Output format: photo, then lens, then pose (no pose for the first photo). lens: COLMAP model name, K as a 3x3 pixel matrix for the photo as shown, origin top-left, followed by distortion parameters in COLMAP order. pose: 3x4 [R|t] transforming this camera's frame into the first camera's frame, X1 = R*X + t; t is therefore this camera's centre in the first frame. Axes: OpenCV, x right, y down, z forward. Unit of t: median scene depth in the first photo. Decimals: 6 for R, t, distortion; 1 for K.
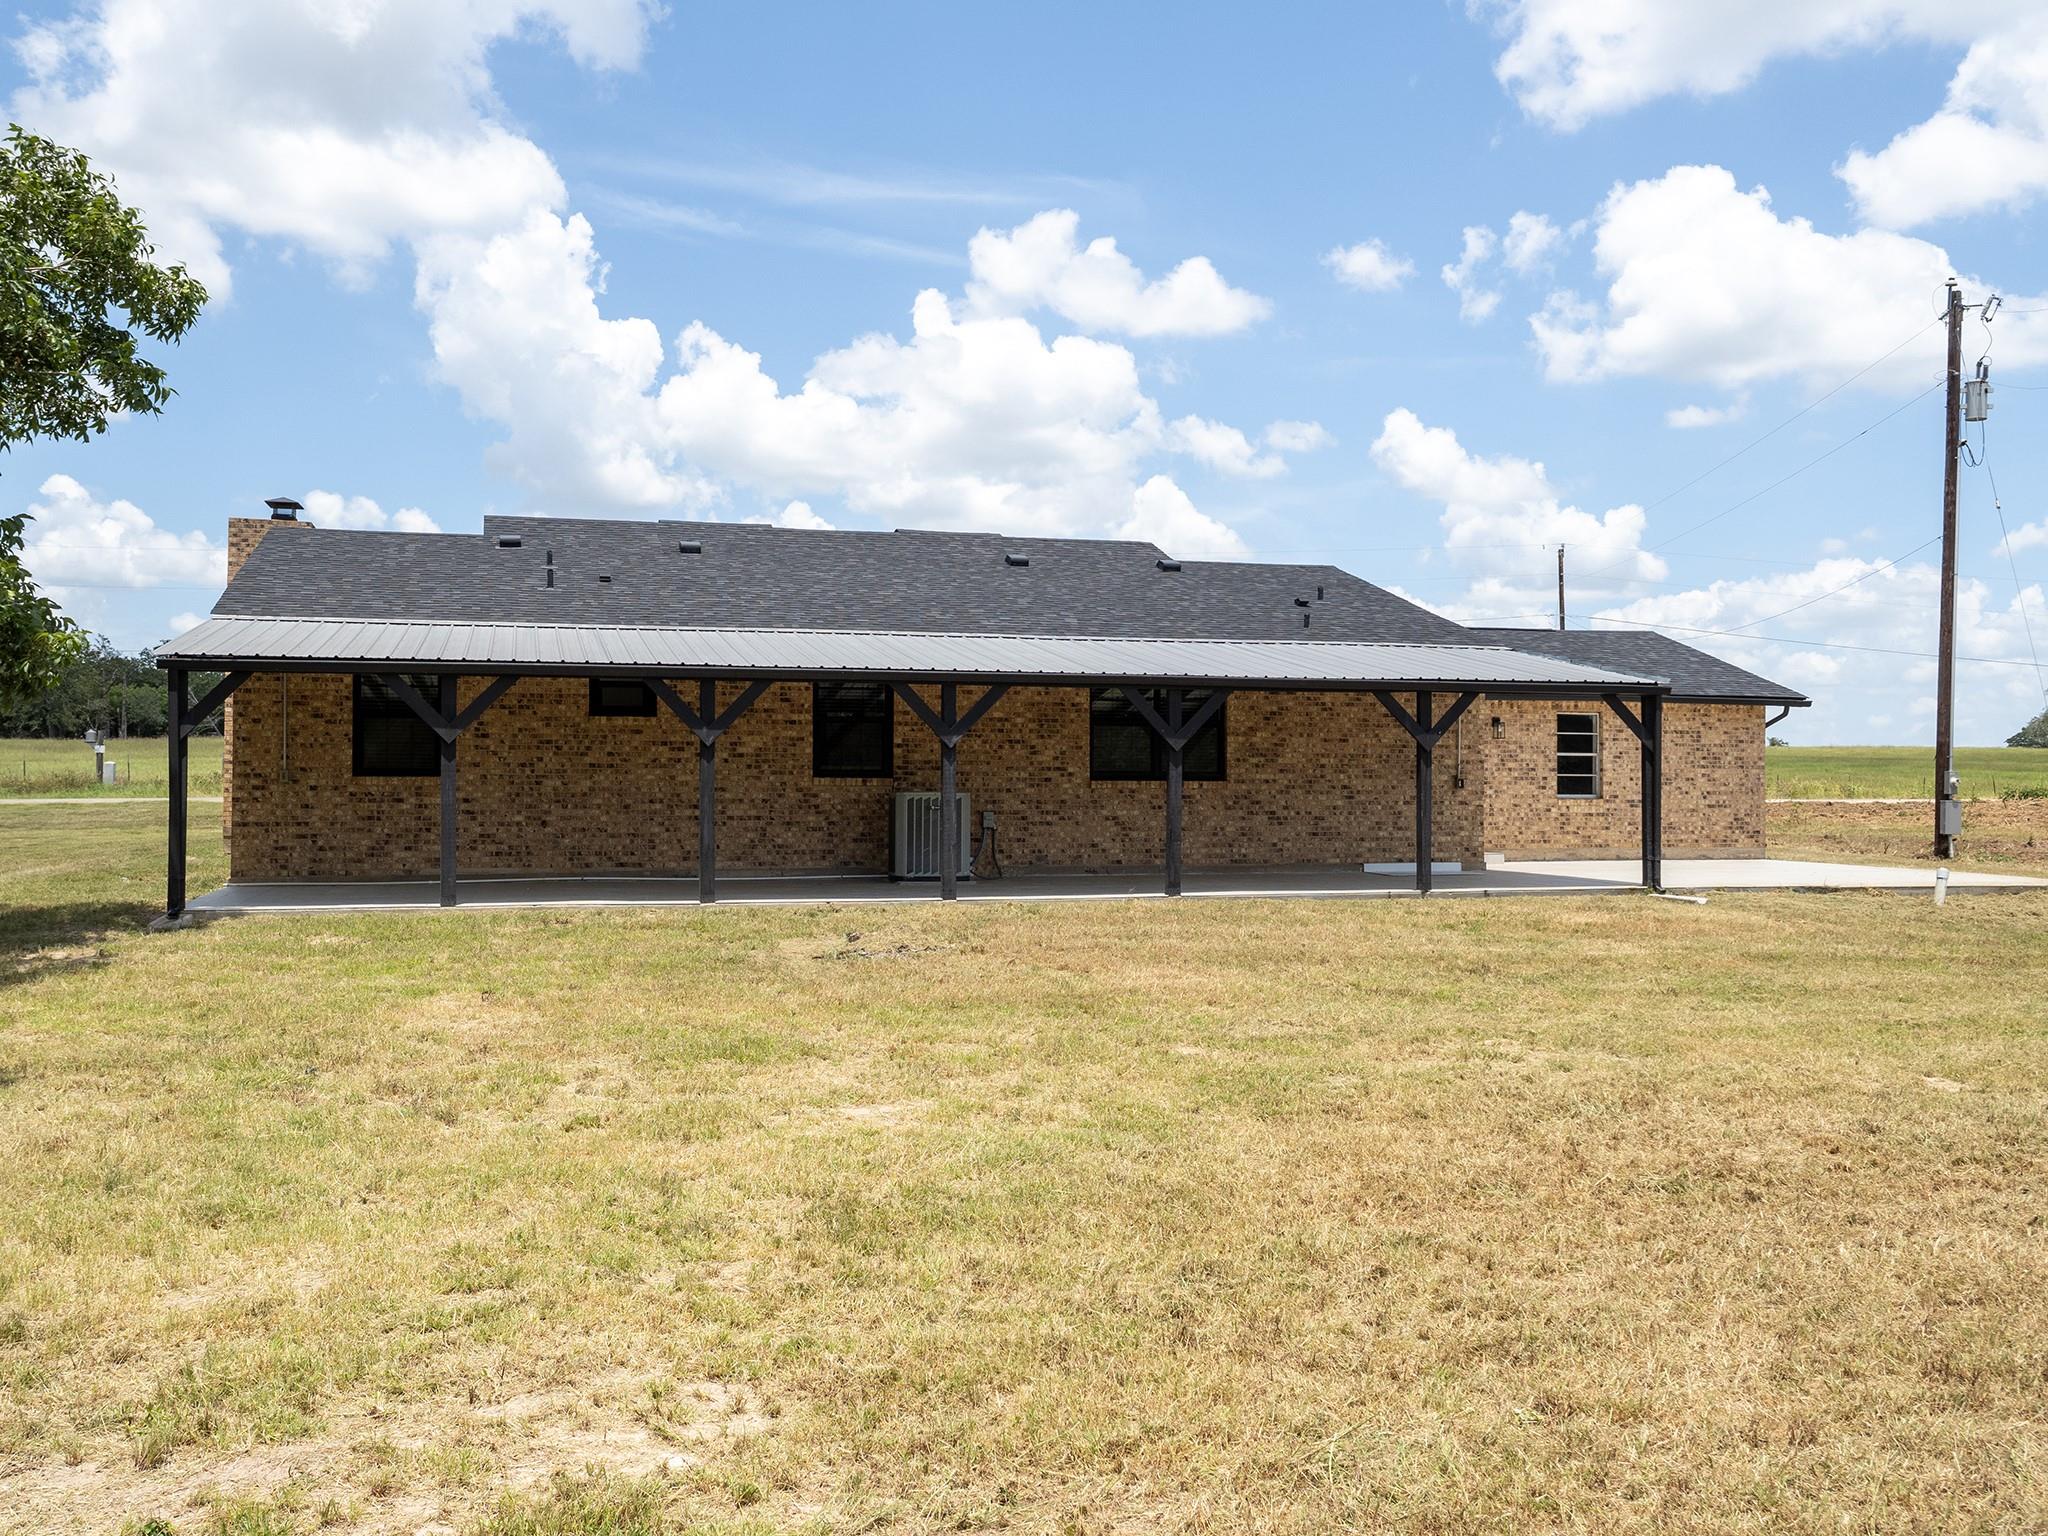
lens RADIAL K [[1793.8, 0, 1038.8], [0, 1793.8, 769.0], [0, 0, 1]] dist [0.012683, 0.004020]
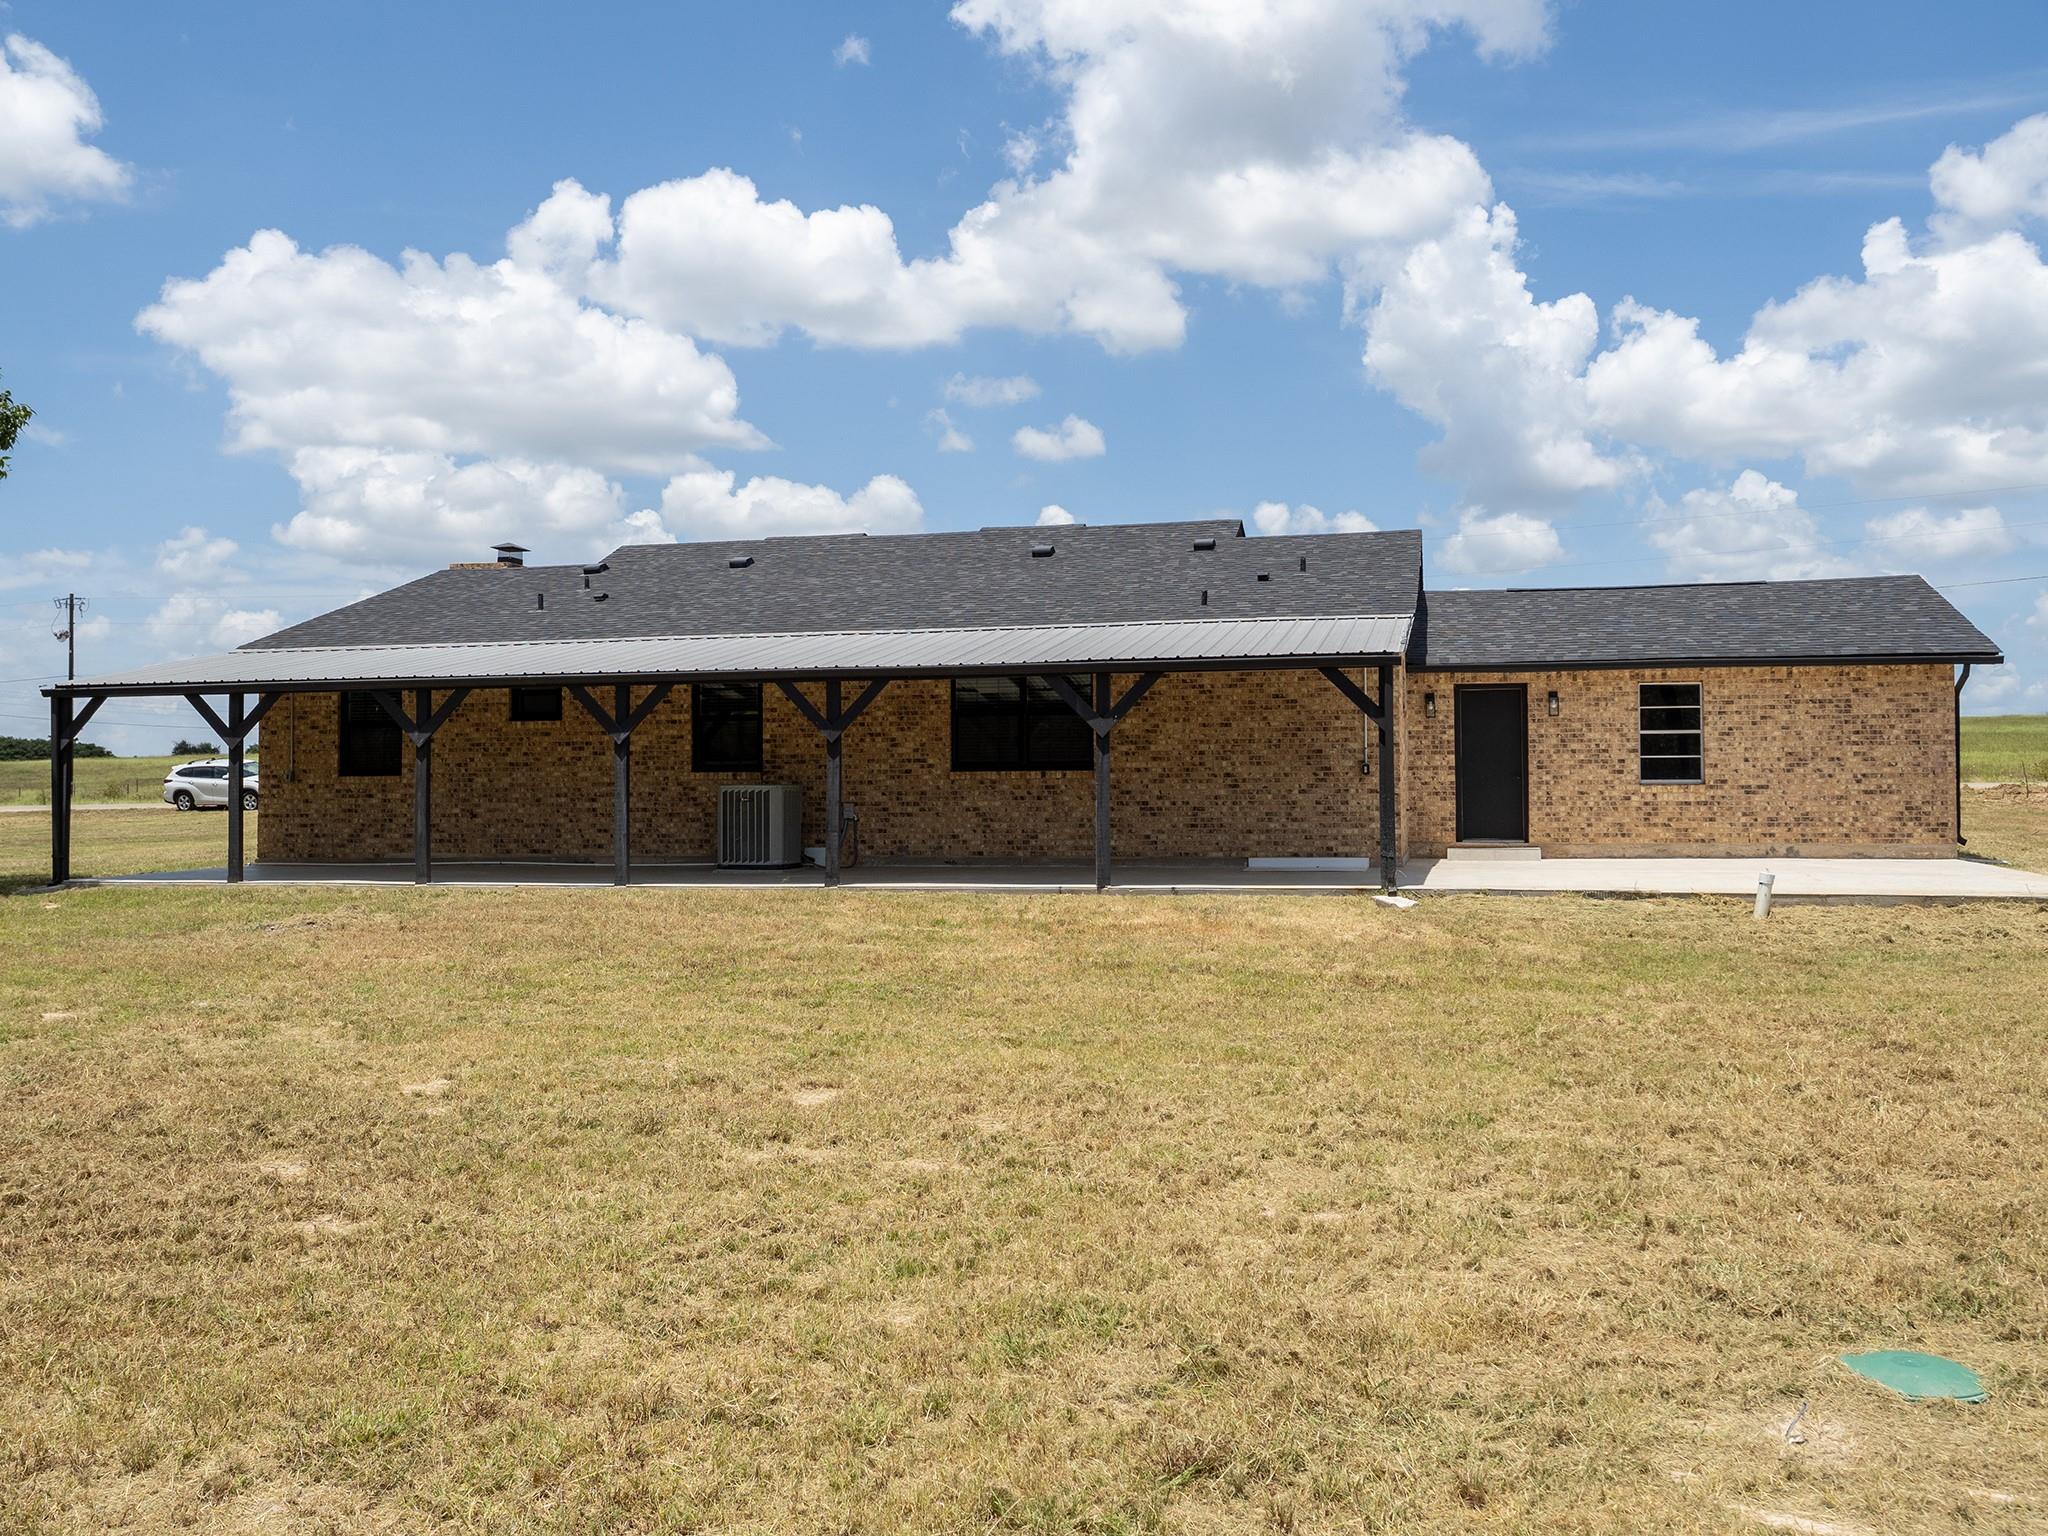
lens RADIAL K [[1793.8, 0, 1038.8], [0, 1793.8, 769.0], [0, 0, 1]] dist [0.012683, 0.004020]
pose [[0.874404, -0.013134, -0.485020, 0.561383], [0.015628, 0.999877, 0.001097, 0.004649], [0.484946, -0.008539, 0.874502, 0.149255]]
